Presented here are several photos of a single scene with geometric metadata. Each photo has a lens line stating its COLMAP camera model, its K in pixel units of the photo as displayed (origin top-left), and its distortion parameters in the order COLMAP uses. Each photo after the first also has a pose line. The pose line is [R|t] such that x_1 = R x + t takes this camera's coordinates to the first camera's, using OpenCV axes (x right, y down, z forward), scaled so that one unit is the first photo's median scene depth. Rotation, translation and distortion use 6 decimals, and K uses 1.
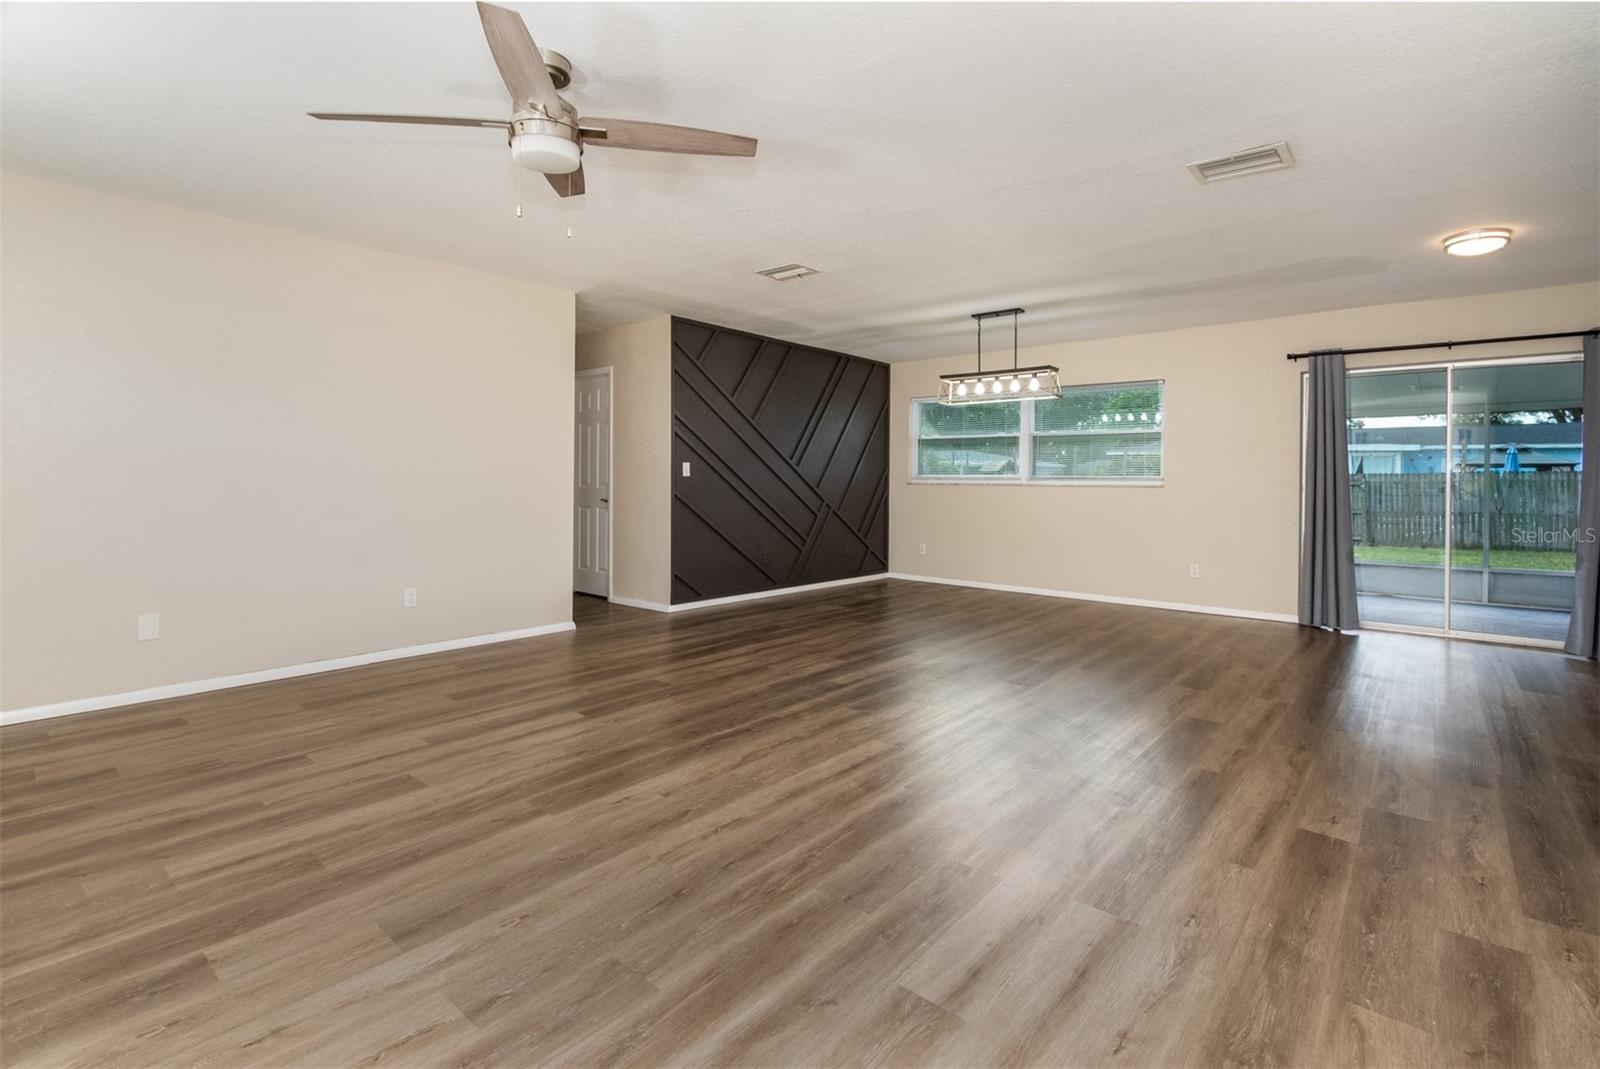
lens RADIAL K [[736.6, 0, 849.2], [0, 736.6, 476.4], [0, 0, 1]] dist [0.011389, -0.014137]
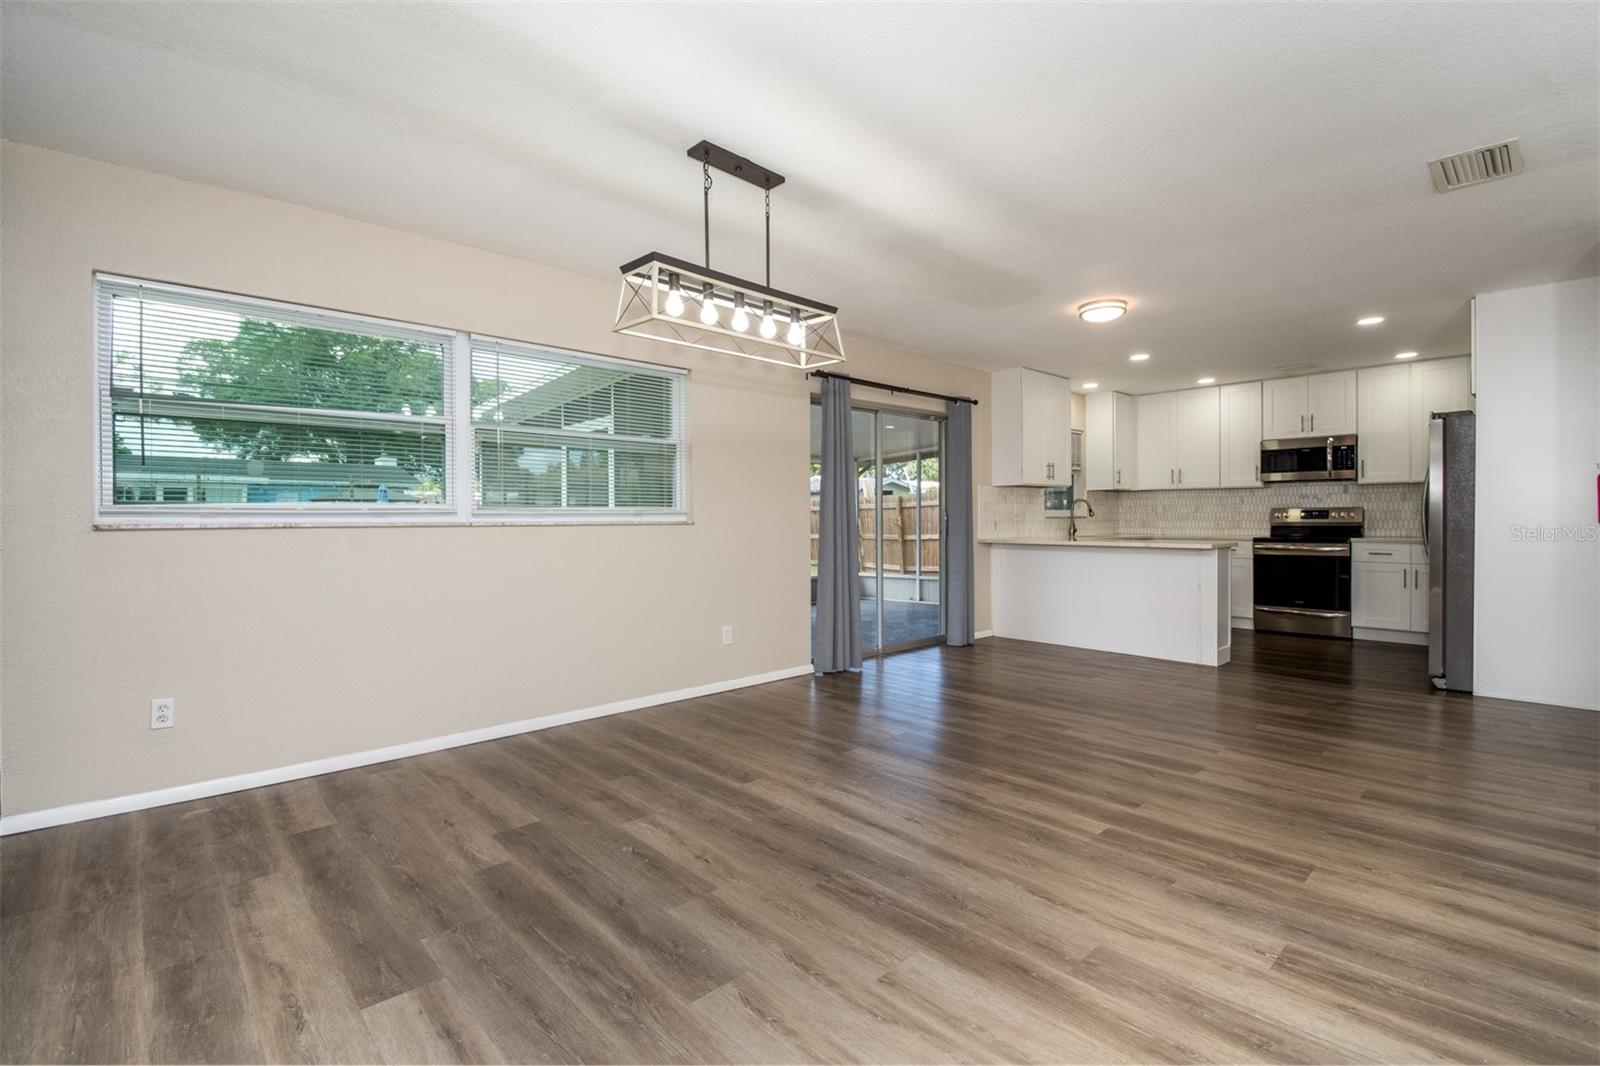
lens RADIAL K [[719.2, 0, 793.0], [0, 719.2, 521.7], [0, 0, 1]] dist [0.008844, -0.014932]
pose [[0.166172, -0.015015, 0.985982, -0.592768], [0.000226, 0.999885, 0.015189, 0.005978], [-0.986097, -0.002302, 0.166157, 2.051560]]
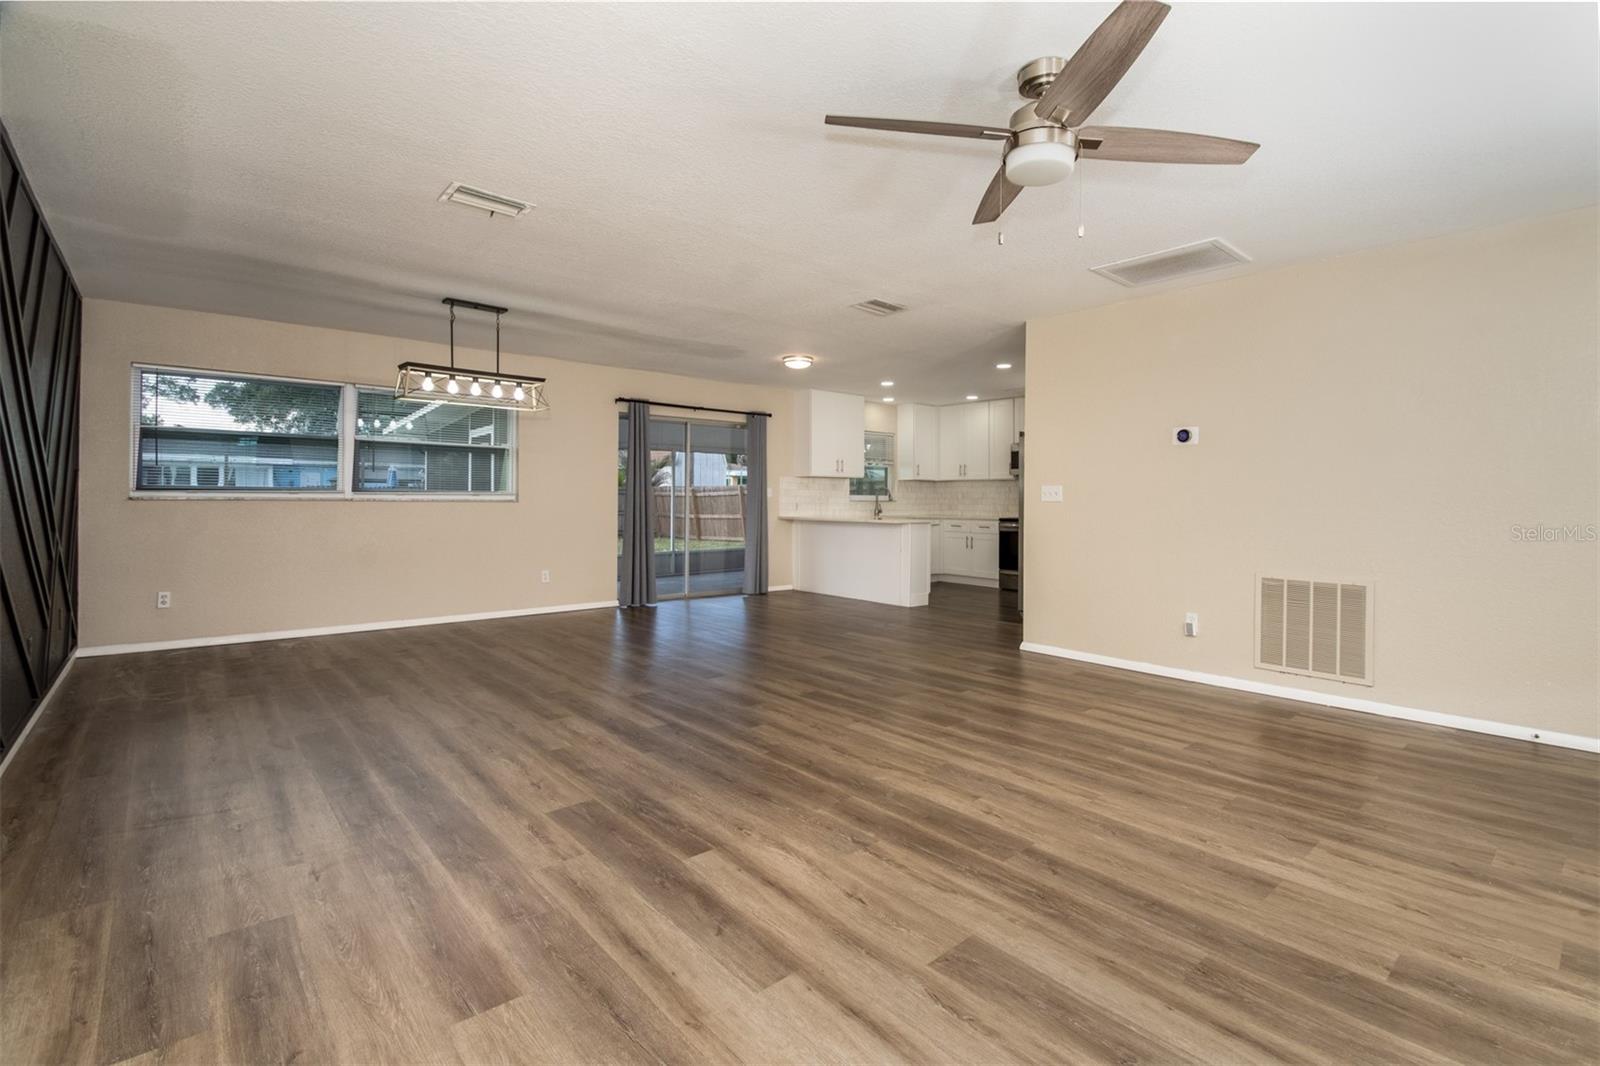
lens RADIAL K [[710.3, 0, 802.3], [0, 710.3, 499.0], [0, 0, 1]] dist [0.010724, -0.015257]
pose [[0.184776, -0.004838, 0.982769, -1.297592], [-0.010744, 0.999918, 0.006943, -0.001625], [-0.982722, -0.011842, 0.184708, 1.062535]]
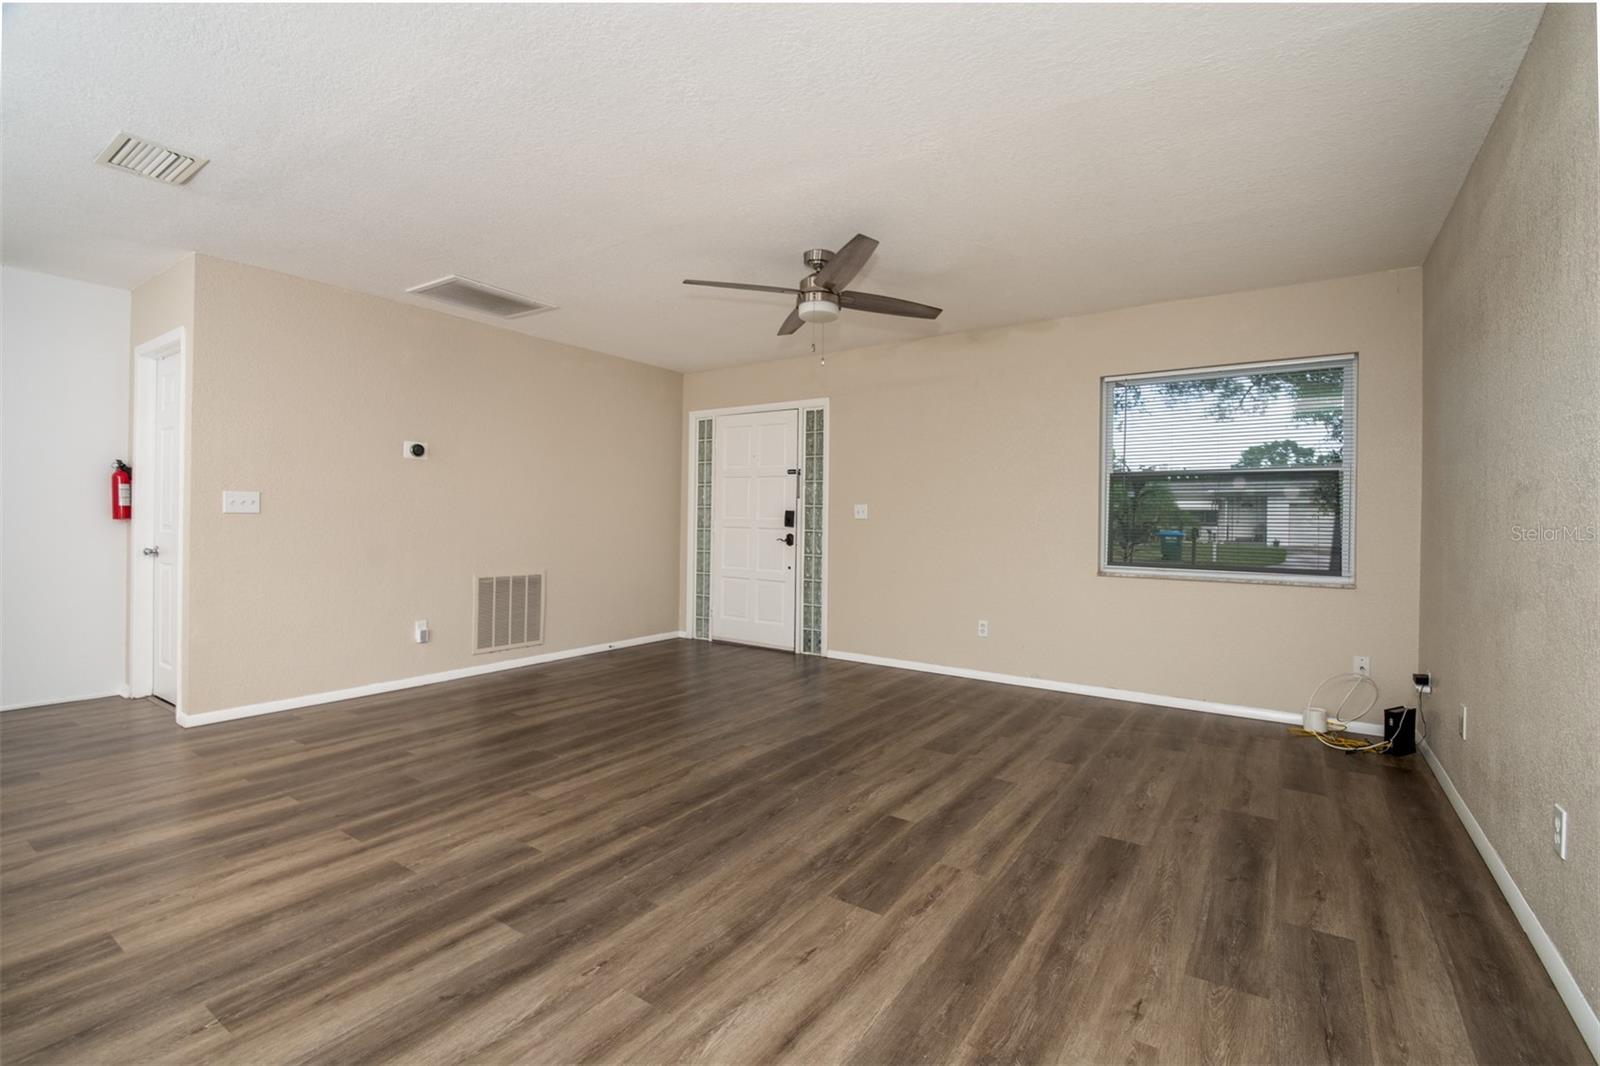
lens RADIAL K [[704.4, 0, 822.5], [0, 704.4, 523.8], [0, 0, 1]] dist [0.008375, -0.013471]
pose [[-0.996631, -0.019323, -0.079712, -0.286275], [-0.019438, 0.999811, 0.000672, 0.009479], [0.079684, 0.002219, -0.996818, 2.332323]]
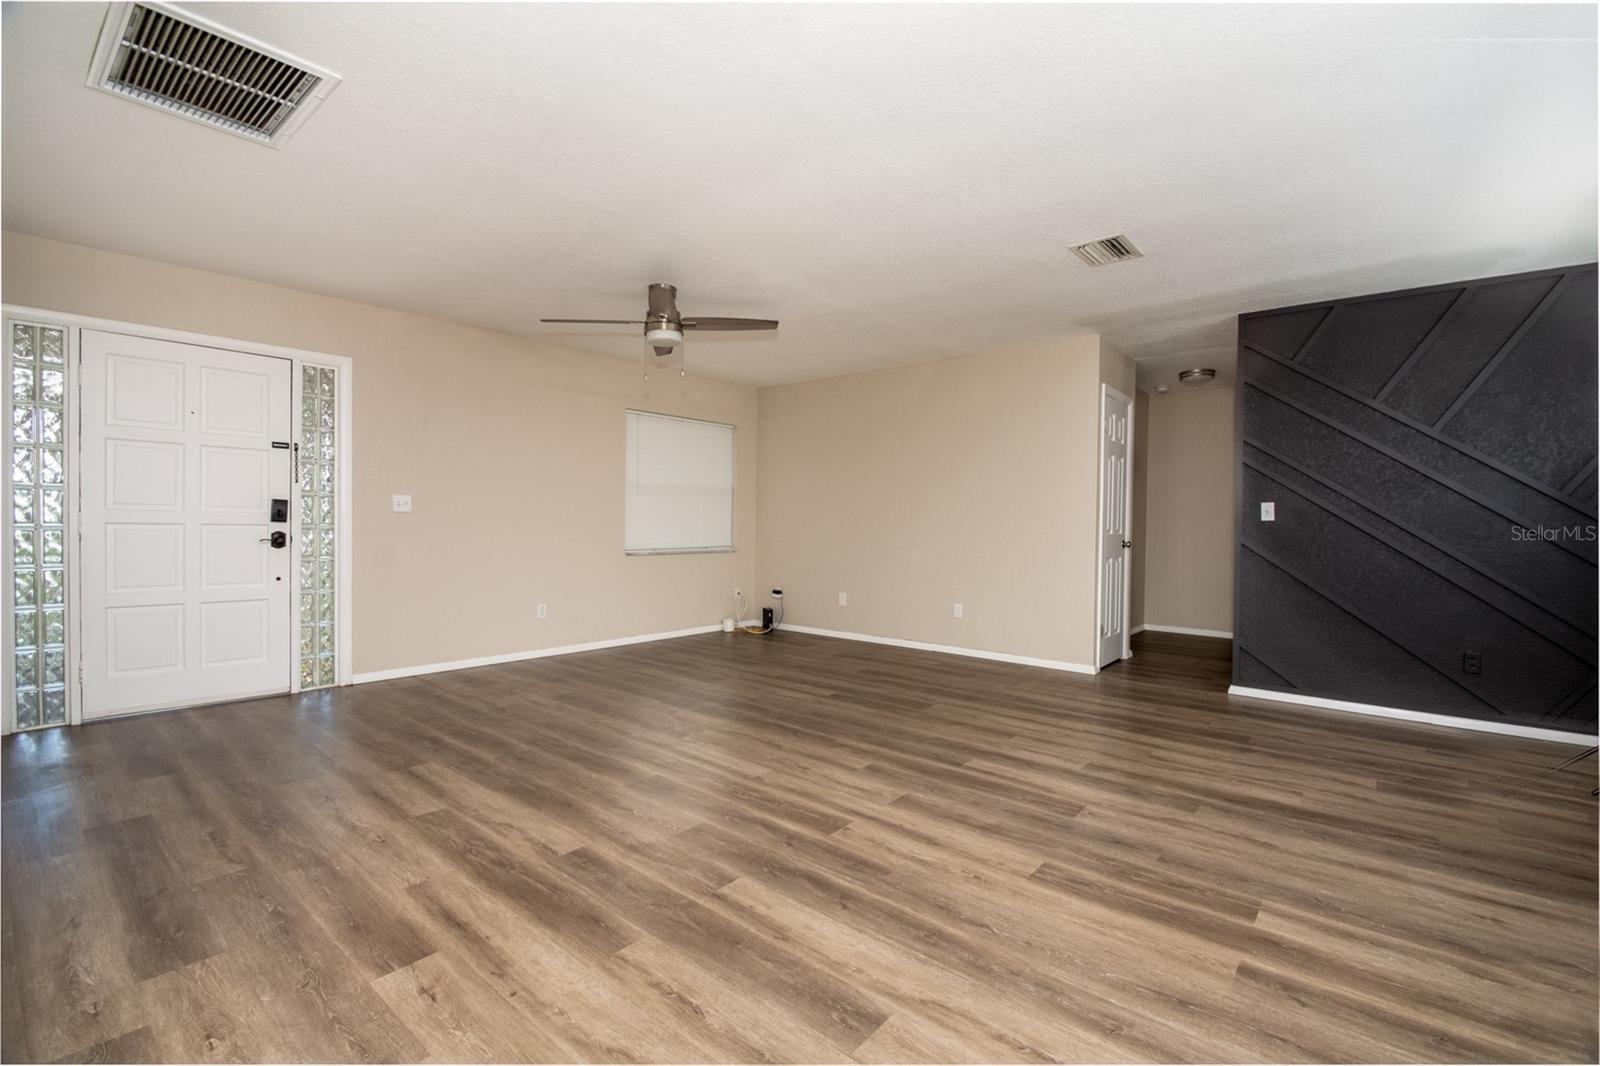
lens RADIAL K [[719.2, 0, 793.0], [0, 719.2, 521.7], [0, 0, 1]] dist [0.008844, -0.014932]
pose [[-0.042861, -0.005911, -0.999064, 1.267012], [-0.008550, 0.999948, -0.005550, 0.021338], [0.999044, 0.008304, -0.042909, 1.312598]]
